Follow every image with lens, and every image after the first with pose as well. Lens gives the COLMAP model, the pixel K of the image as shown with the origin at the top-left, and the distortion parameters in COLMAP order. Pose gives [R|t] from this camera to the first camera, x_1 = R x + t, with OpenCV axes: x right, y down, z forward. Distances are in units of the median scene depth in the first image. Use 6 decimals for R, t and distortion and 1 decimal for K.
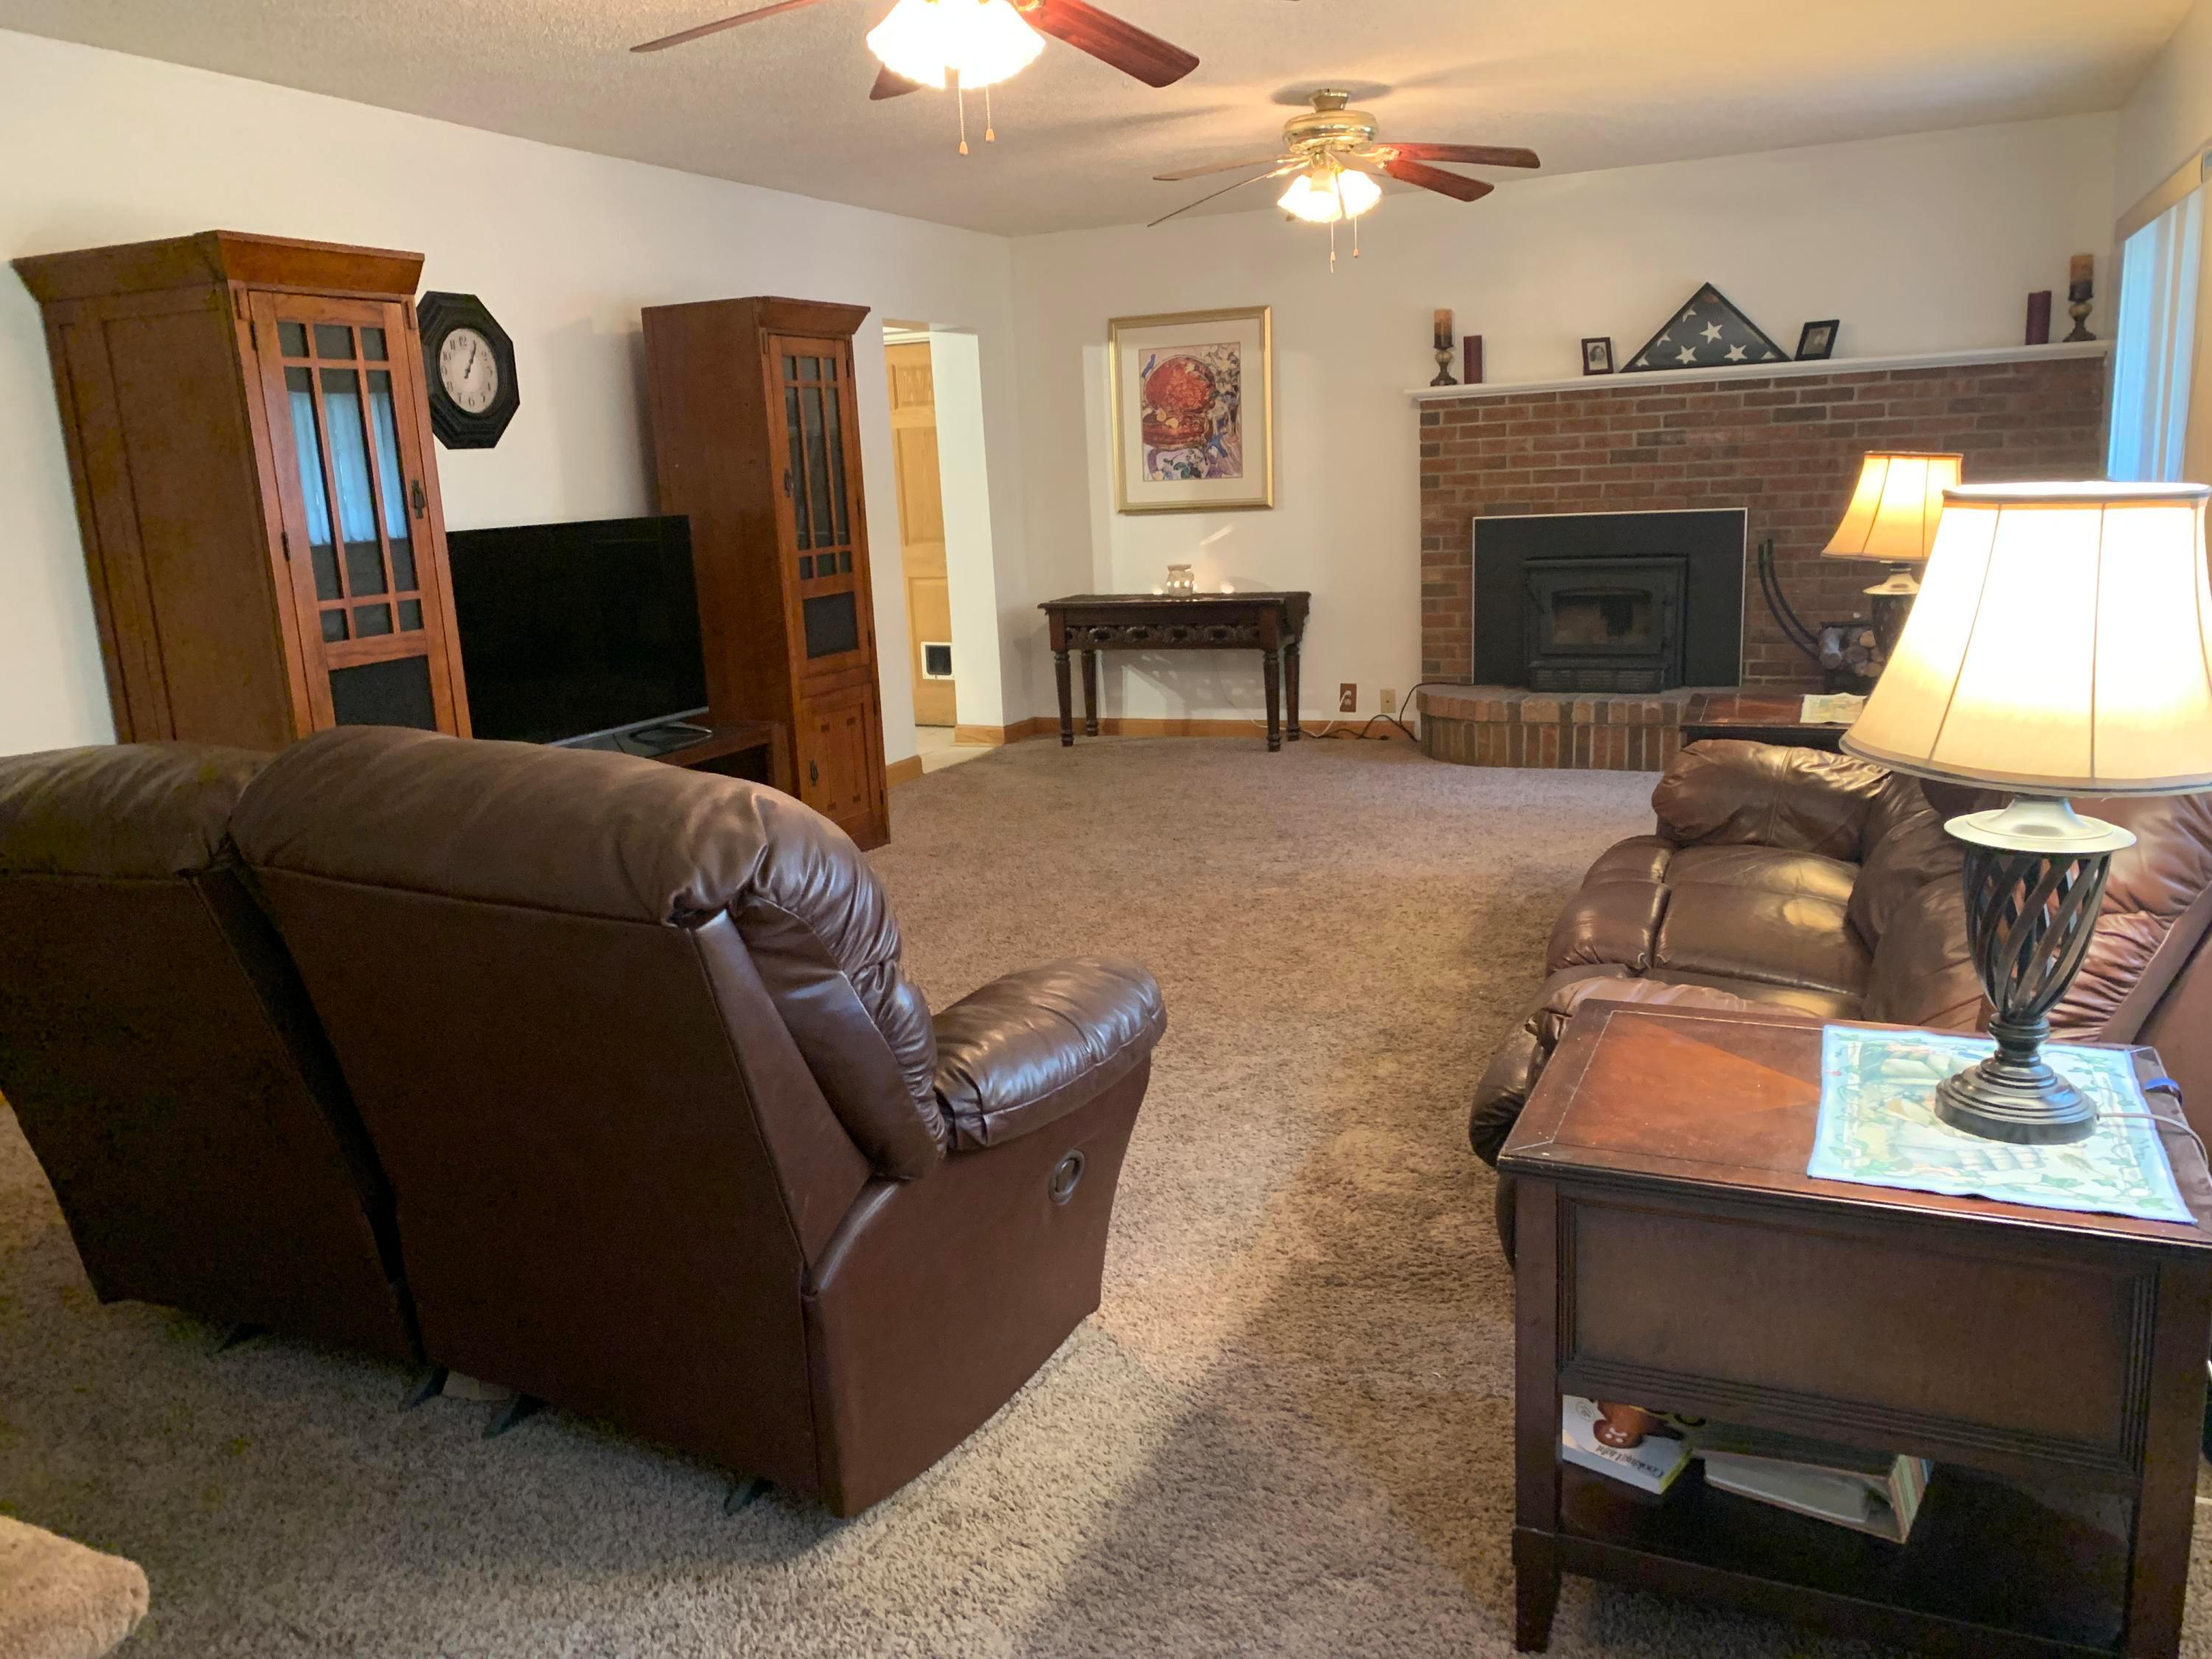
lens RADIAL K [[1689.6, 0, 1089.9], [0, 1689.6, 820.2], [0, 0, 1]] dist [0.055177, -0.044100]
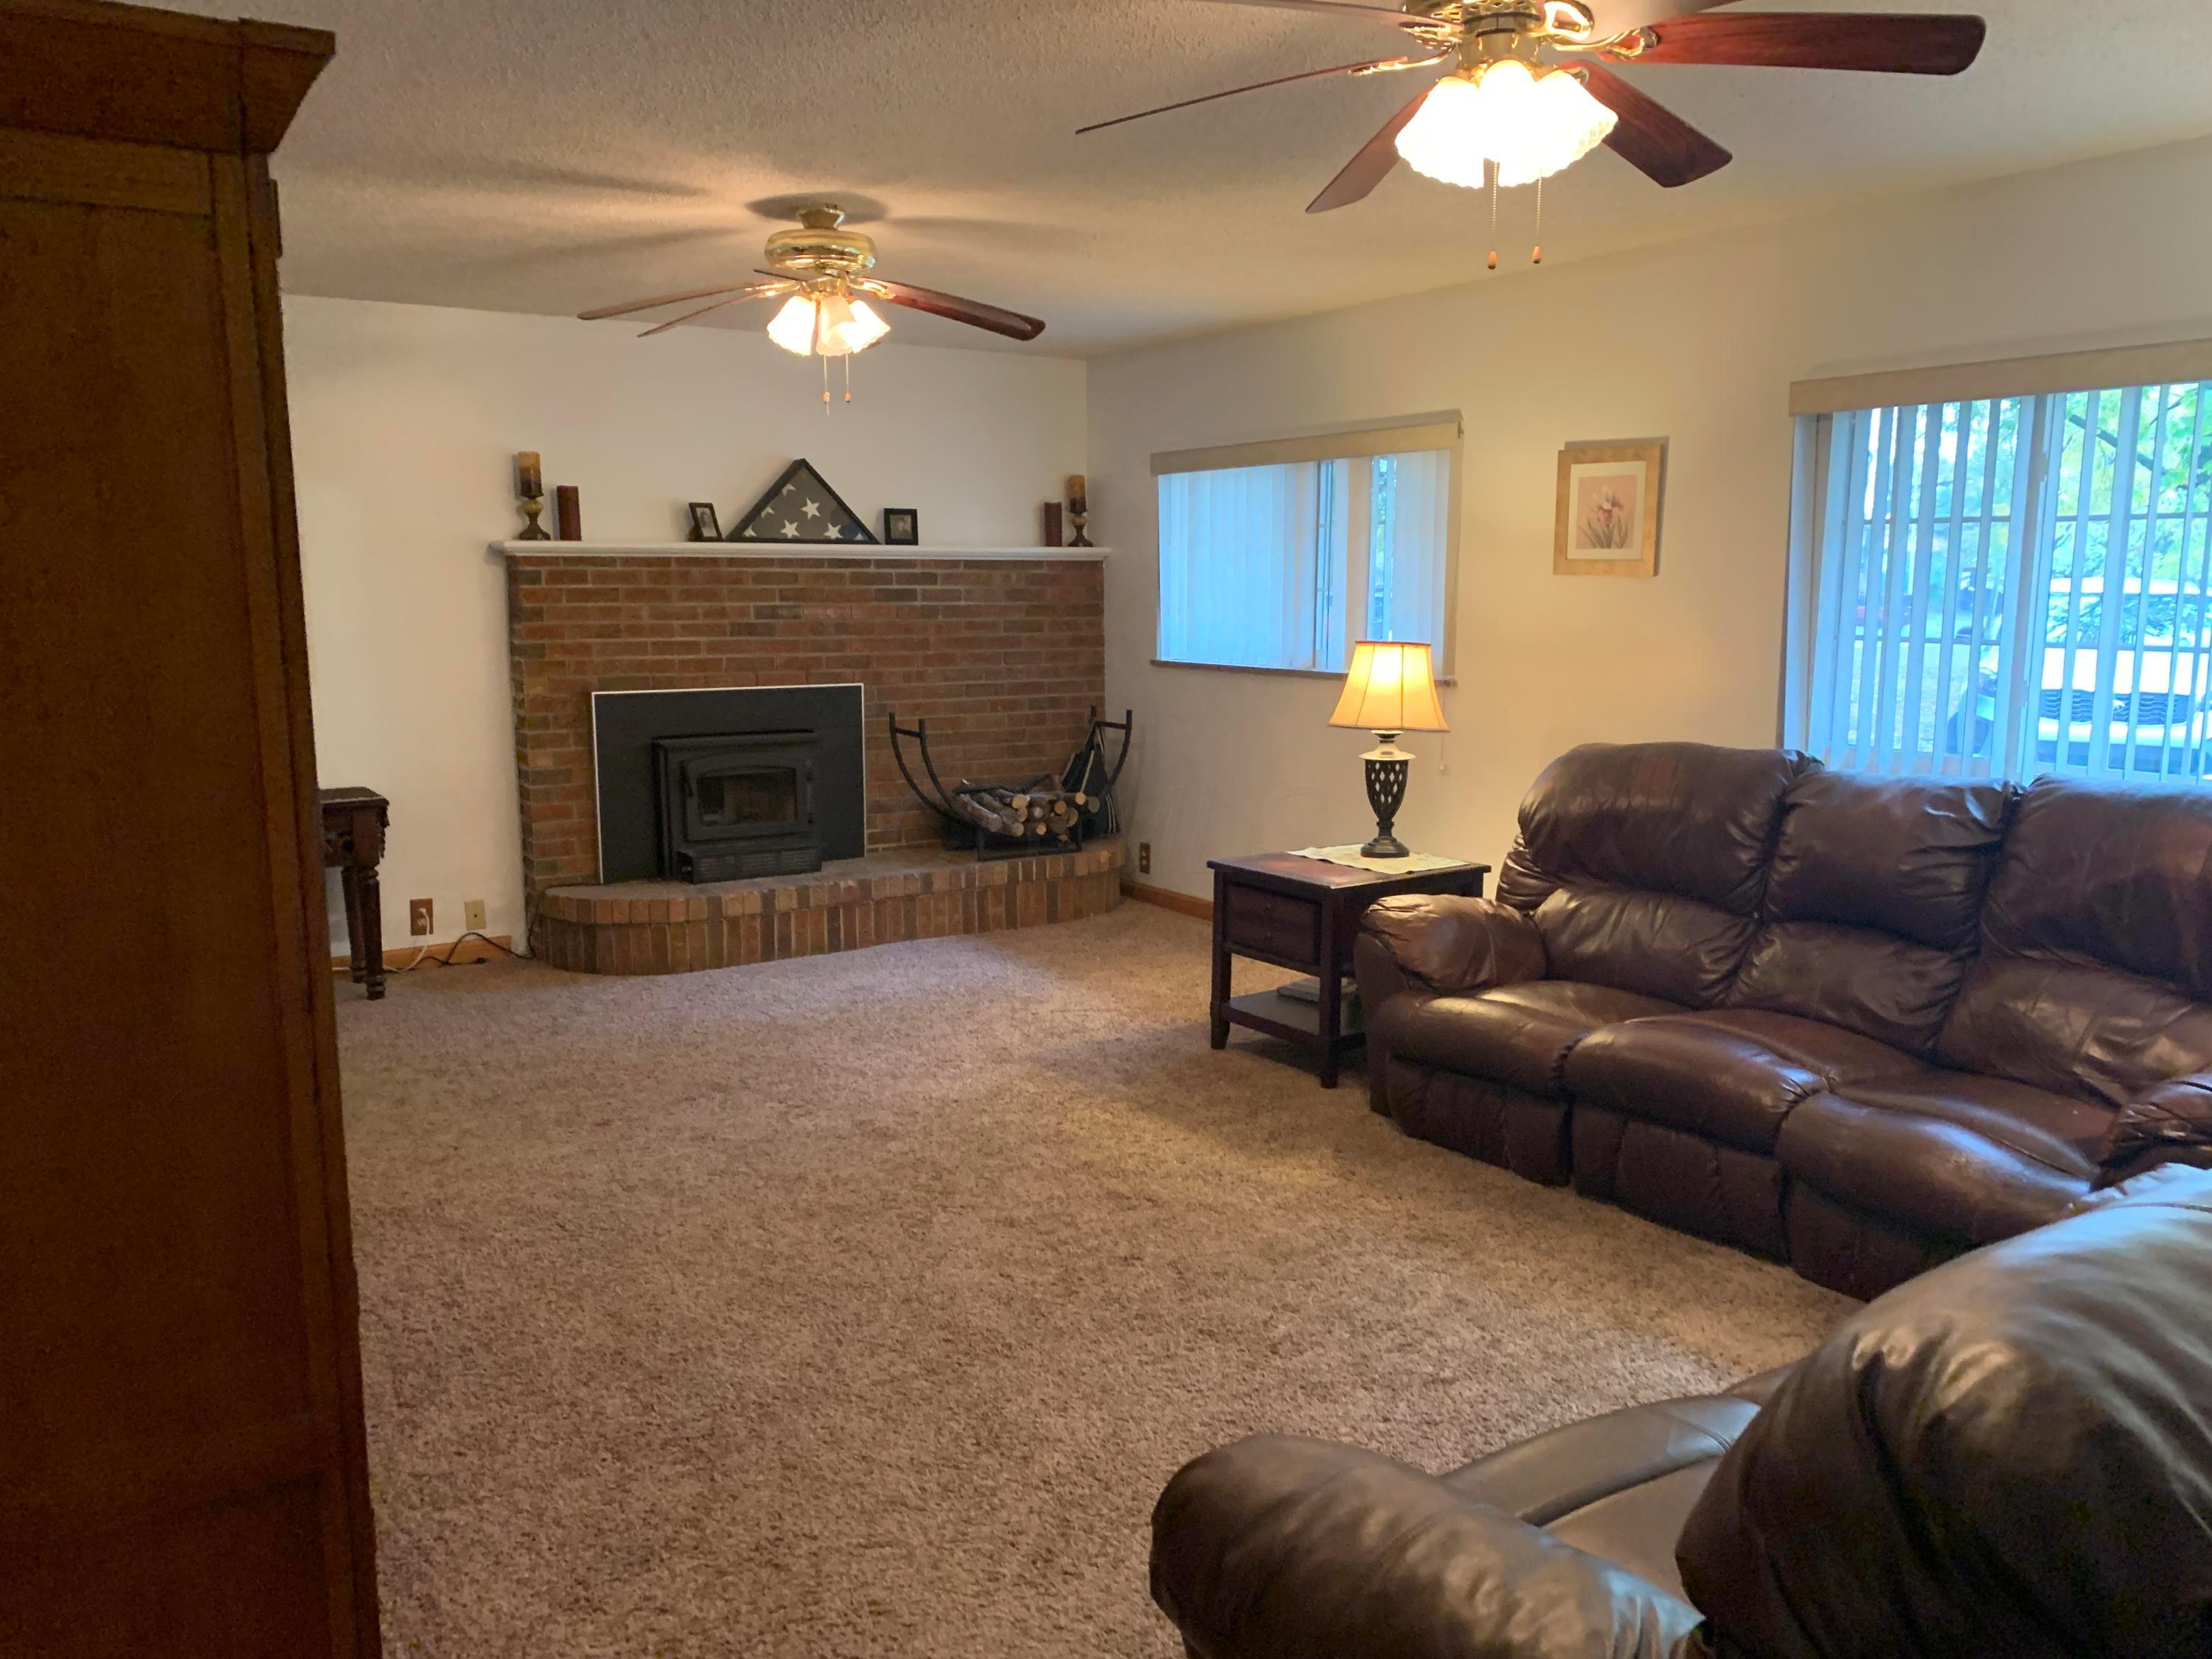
lens RADIAL K [[1689.6, 0, 1099.5], [0, 1689.6, 826.8], [0, 0, 1]] dist [0.055177, -0.044100]
pose [[0.532110, -0.075822, 0.843273, -0.391971], [0.152135, 0.988334, -0.007132, -0.068103], [-0.832895, 0.132086, 0.537438, 0.343620]]
